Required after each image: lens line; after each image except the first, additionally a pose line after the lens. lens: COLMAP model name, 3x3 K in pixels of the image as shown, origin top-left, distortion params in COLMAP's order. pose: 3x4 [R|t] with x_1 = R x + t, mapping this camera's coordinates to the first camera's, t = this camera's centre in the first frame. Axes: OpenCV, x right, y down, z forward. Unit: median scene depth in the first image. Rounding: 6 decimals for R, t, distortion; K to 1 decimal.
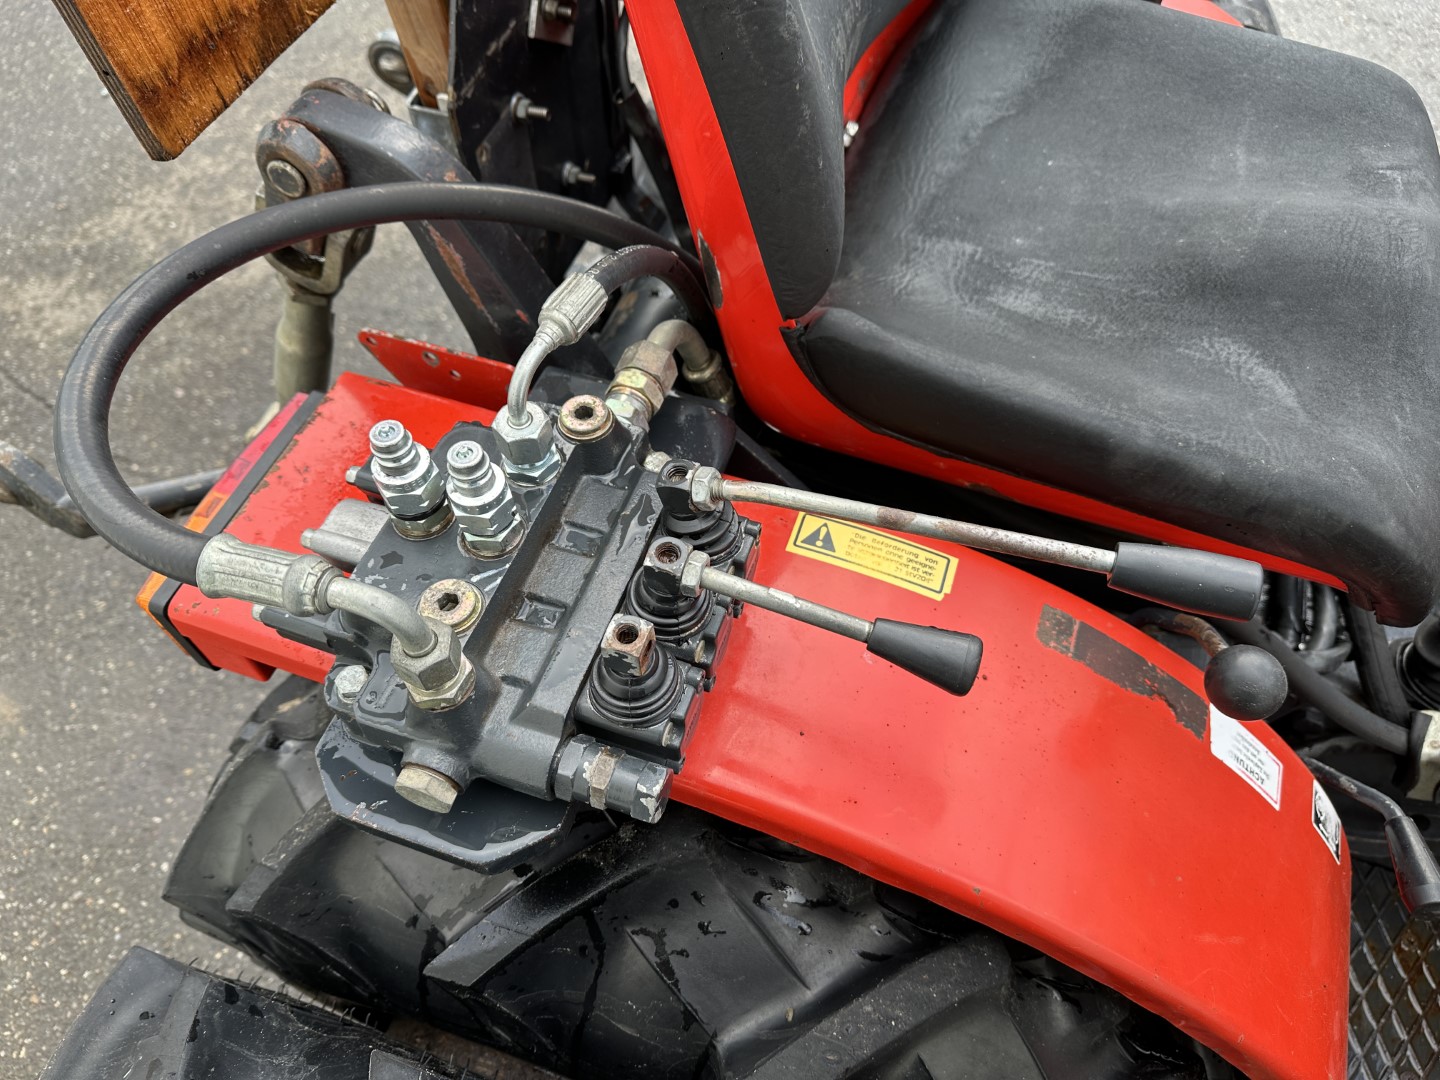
lens RADIAL K [[1025.3, 0, 714.7], [0, 1025.3, 529.6], [0, 0, 1]] dist [0.044975, -0.049676]
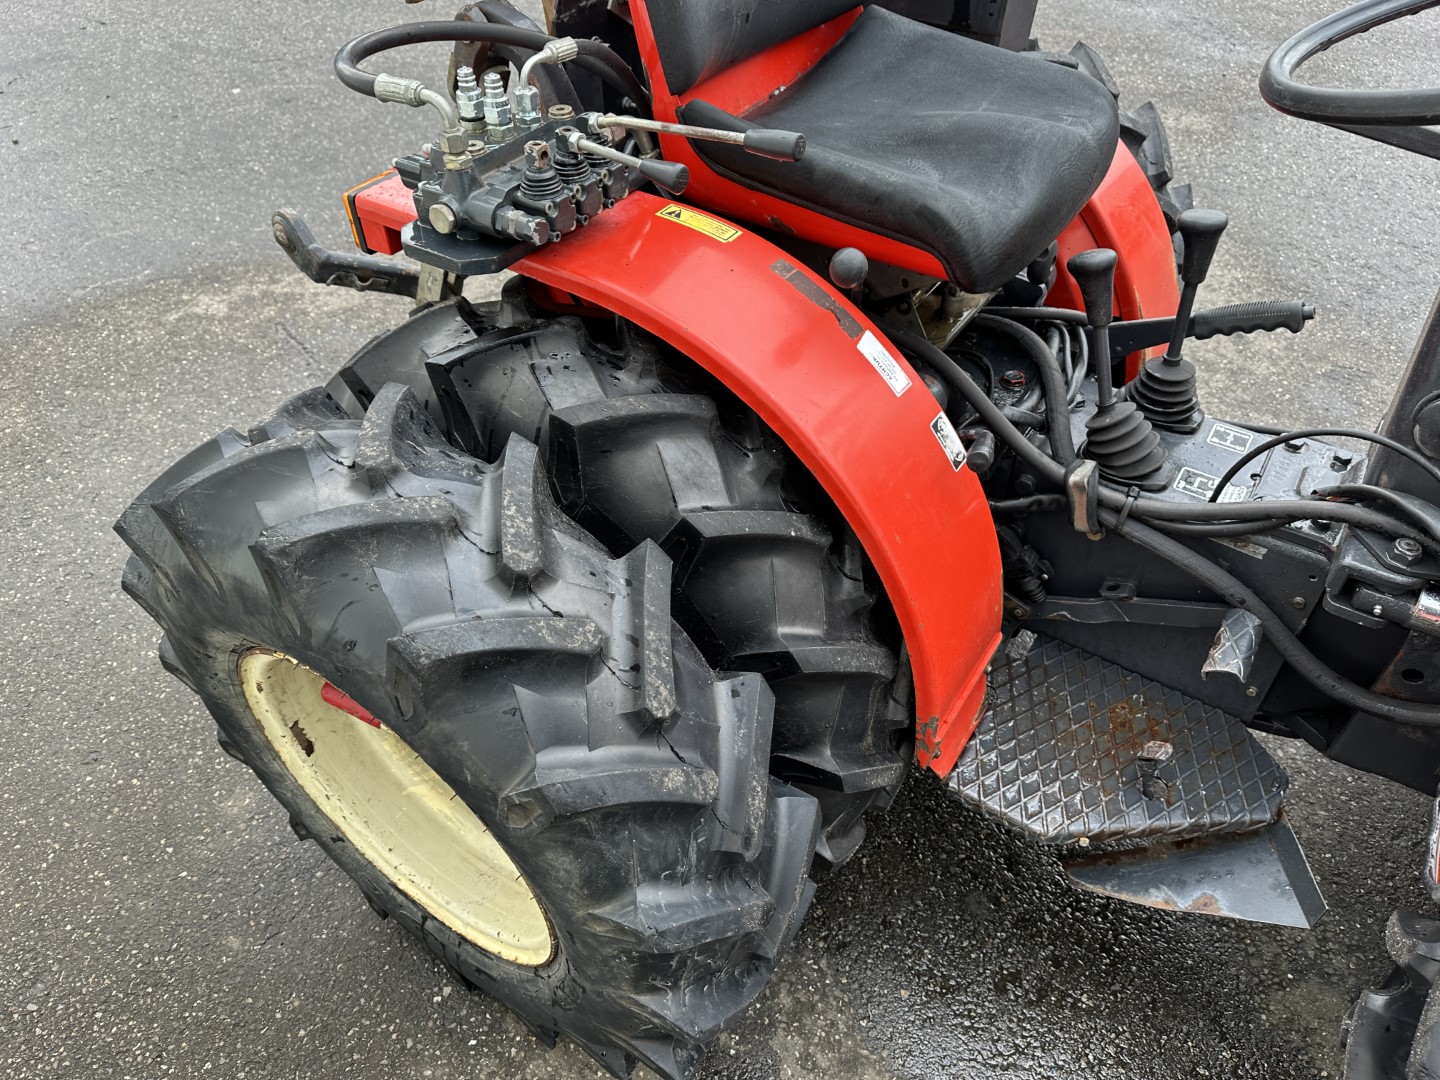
lens RADIAL K [[1025.3, 0, 716.4], [0, 1025.3, 535.8], [0, 0, 1]] dist [0.044975, -0.049676]
pose [[0.969115, 0.170763, -0.177924, 0.186972], [-0.205708, 0.957684, -0.201310, 0.286469], [0.136019, 0.231692, 0.963233, -0.209224]]
